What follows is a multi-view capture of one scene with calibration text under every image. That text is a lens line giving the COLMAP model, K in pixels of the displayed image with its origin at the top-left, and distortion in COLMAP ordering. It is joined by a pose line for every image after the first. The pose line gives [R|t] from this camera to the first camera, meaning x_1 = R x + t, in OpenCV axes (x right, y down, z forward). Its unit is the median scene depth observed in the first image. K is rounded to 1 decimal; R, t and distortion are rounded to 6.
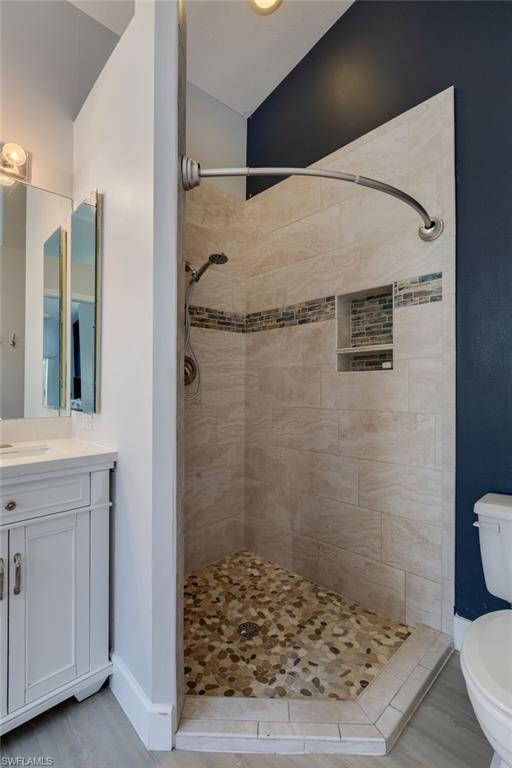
lens RADIAL K [[353.4, 0, 260.0], [0, 353.4, 398.4], [0, 0, 1]] dist [-0.003611, -0.000161]
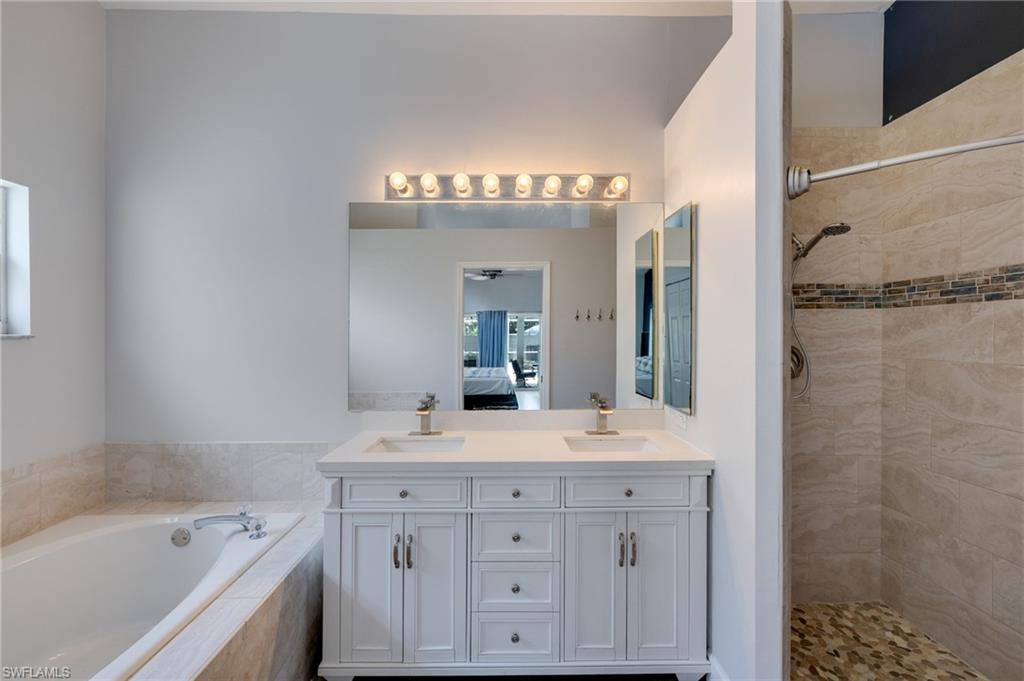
lens RADIAL K [[423.1, 0, 512.0], [0, 423.1, 340.5], [0, 0, 1]] dist [-0.000514, 0.000139]
pose [[0.715354, -0.004277, -0.698749, 0.026080], [-0.006665, 0.999894, -0.012944, -0.115123], [0.698730, 0.013917, 0.715250, -0.199262]]
